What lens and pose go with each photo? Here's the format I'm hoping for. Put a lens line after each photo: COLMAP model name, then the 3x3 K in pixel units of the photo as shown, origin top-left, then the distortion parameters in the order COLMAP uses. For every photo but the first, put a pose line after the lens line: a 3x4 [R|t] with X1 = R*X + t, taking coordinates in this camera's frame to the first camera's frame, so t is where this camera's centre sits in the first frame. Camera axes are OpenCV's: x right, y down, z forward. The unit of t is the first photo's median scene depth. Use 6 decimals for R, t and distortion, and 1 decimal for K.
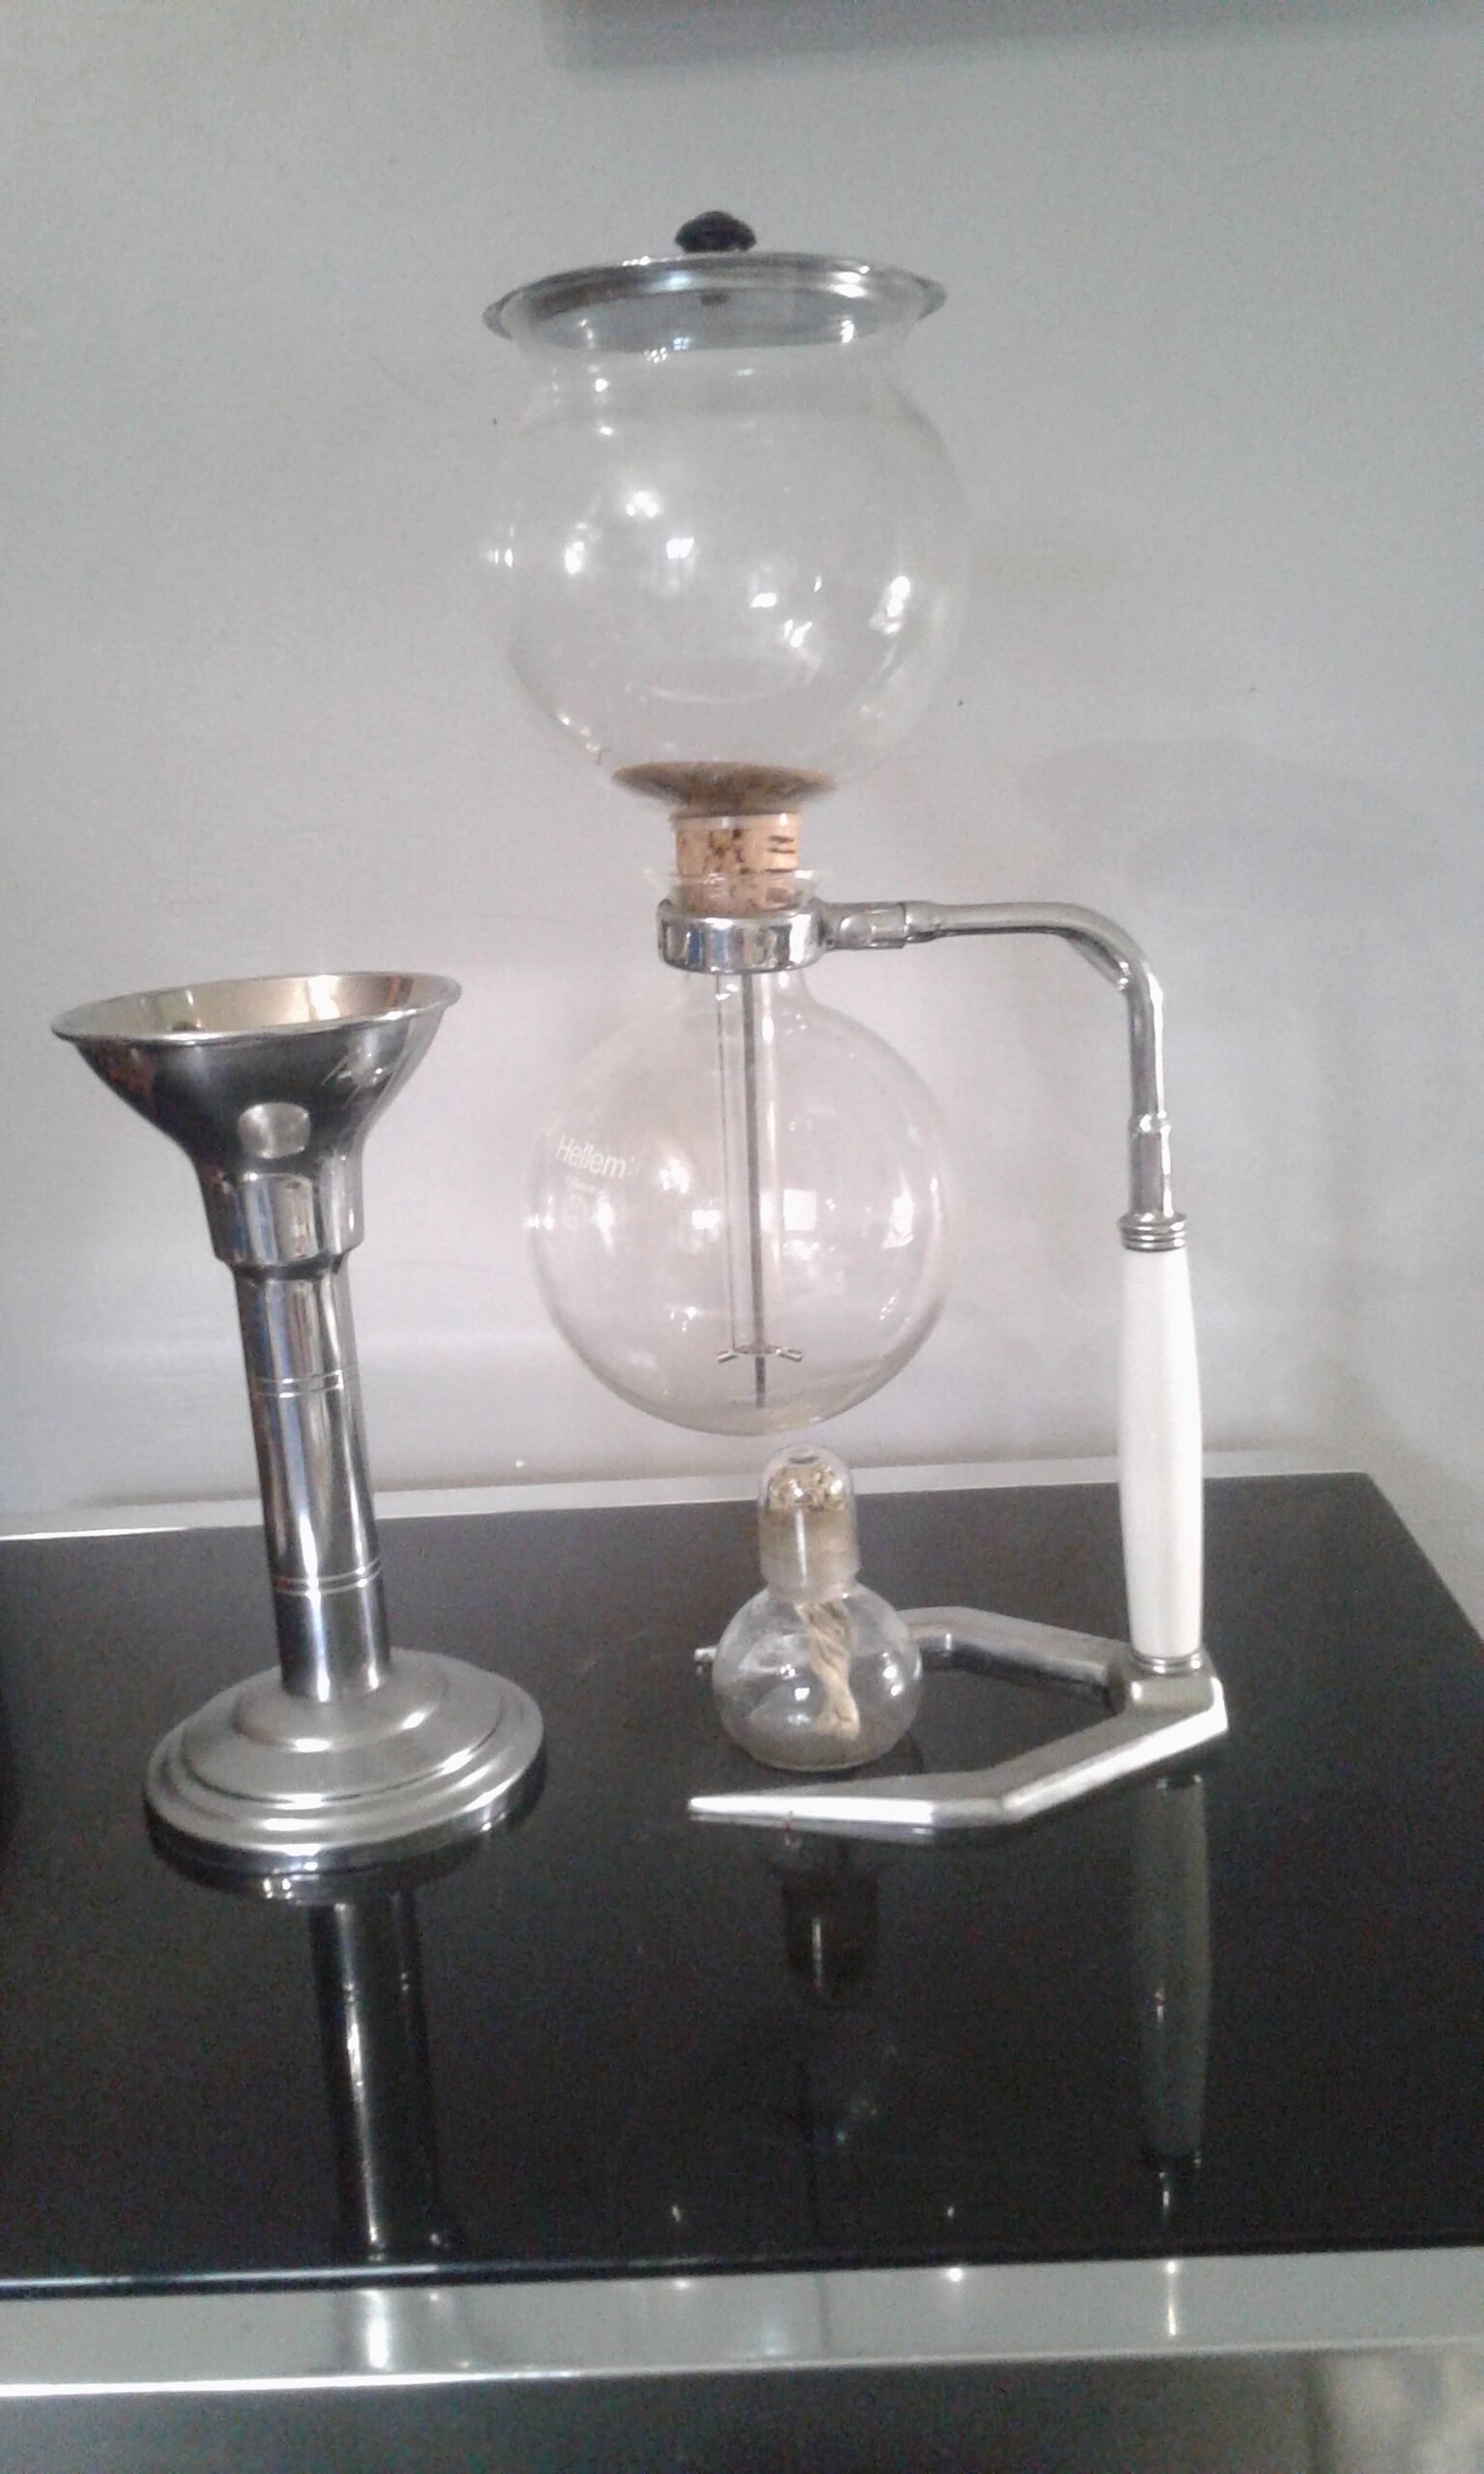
lens RADIAL K [[2207.3, 0, 717.4], [0, 2207.3, 1252.8], [0, 0, 1]] dist [0.005299, -0.112442]
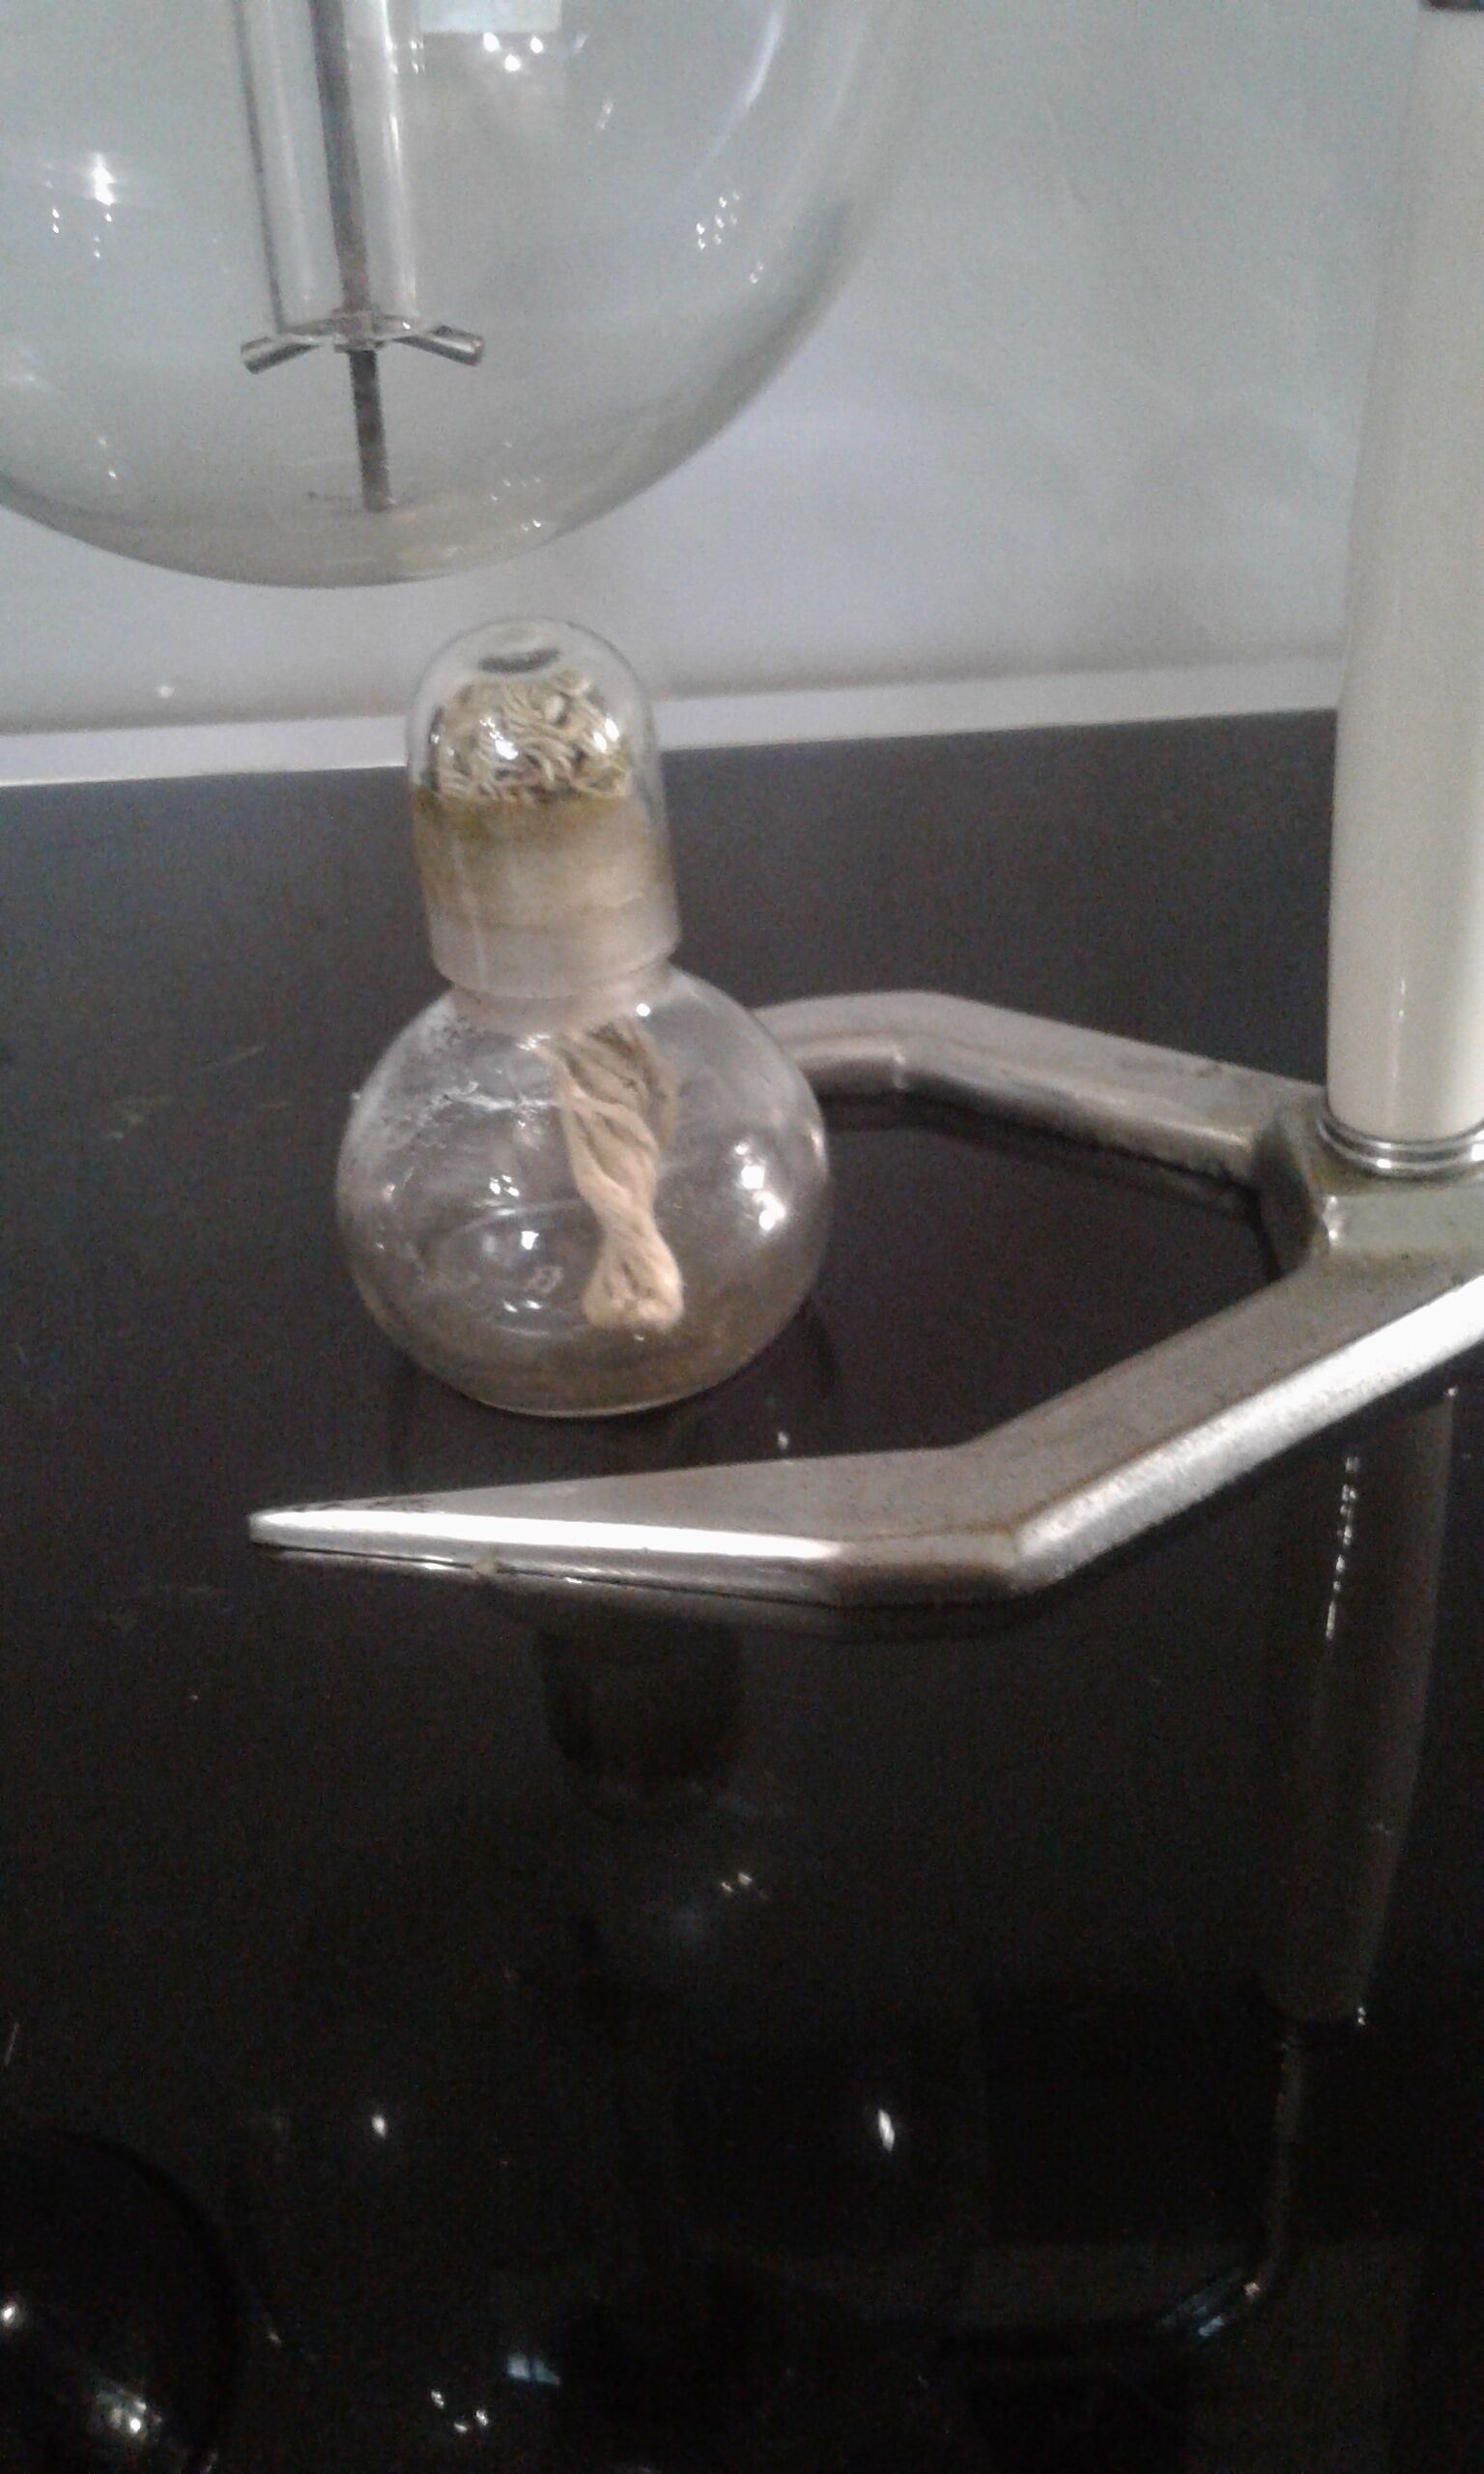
lens RADIAL K [[2207.3, 0, 717.4], [0, 2207.3, 1252.8], [0, 0, 1]] dist [0.005299, -0.112442]
pose [[0.999862, -0.010650, 0.012779, 0.066897], [0.005761, 0.942342, 0.334602, 0.063208], [-0.015606, -0.334482, 0.942273, 0.612313]]
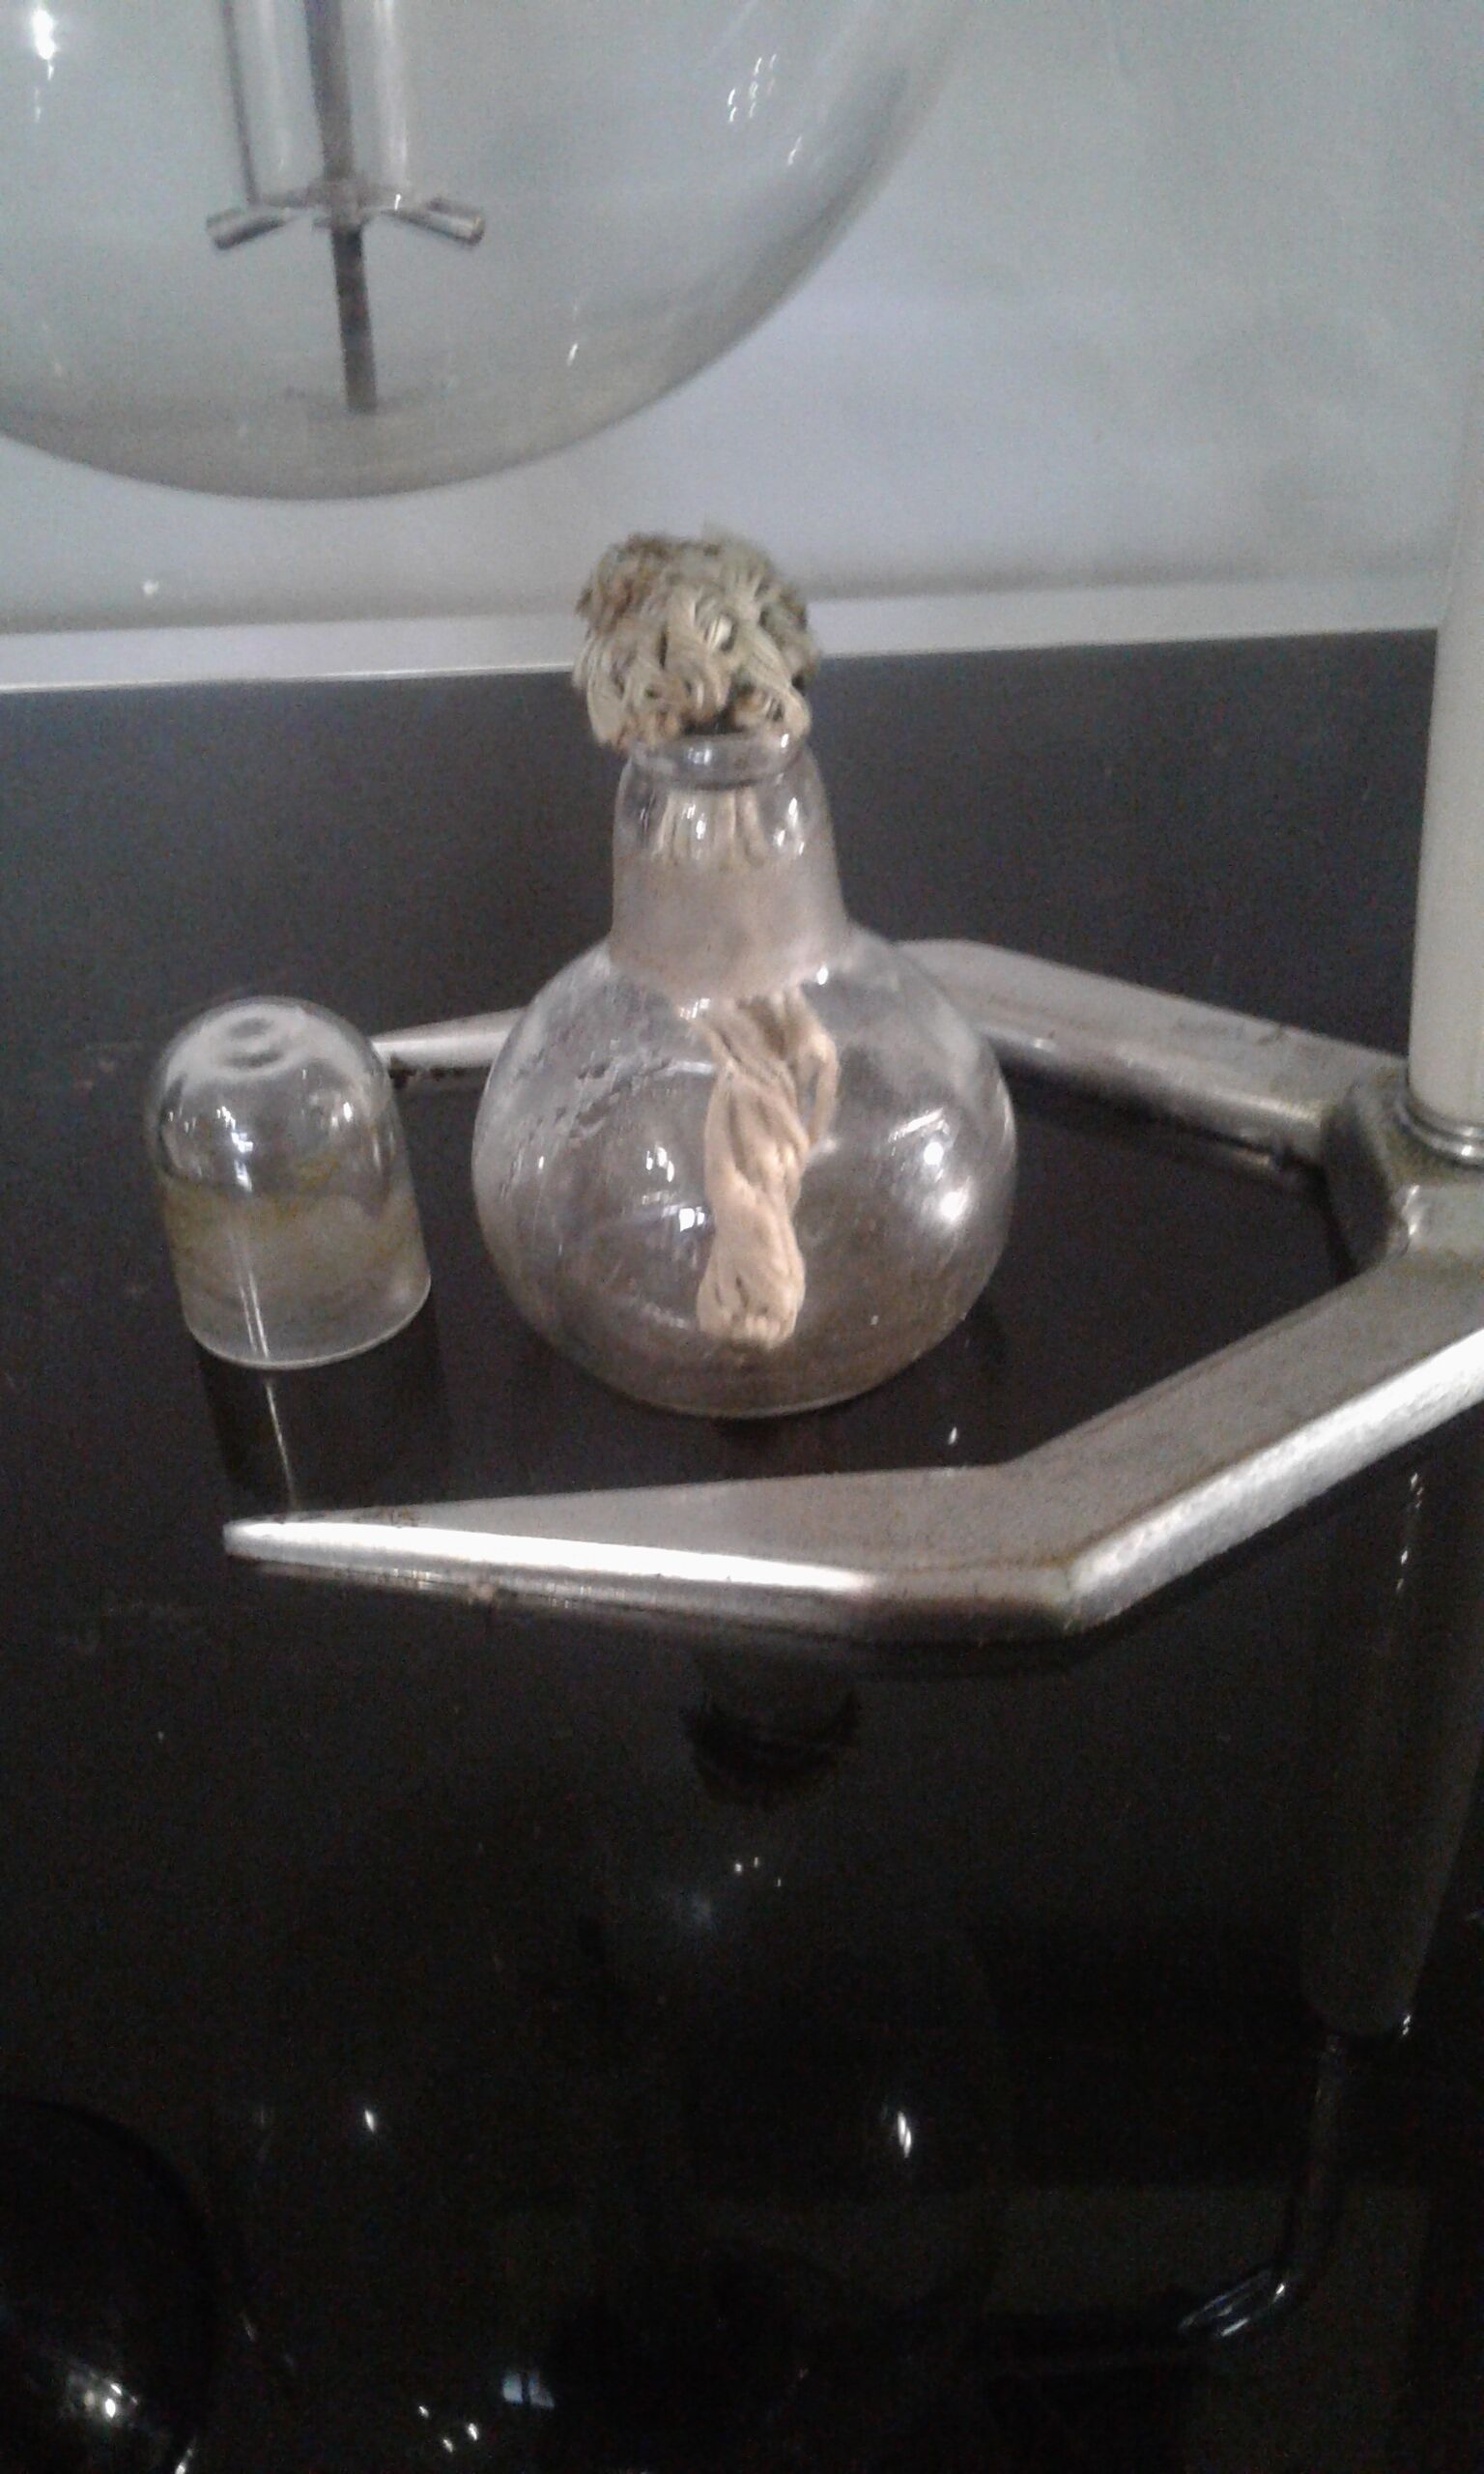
lens RADIAL K [[2175.2, 0, 749.0], [0, 2175.2, 1213.3], [0, 0, 1]] dist [-0.058025, 0.141710]
pose [[0.999650, -0.000177, 0.026451, 0.063691], [-0.009565, 0.929891, 0.367710, 0.060876], [-0.024662, -0.367835, 0.929564, 0.661766]]
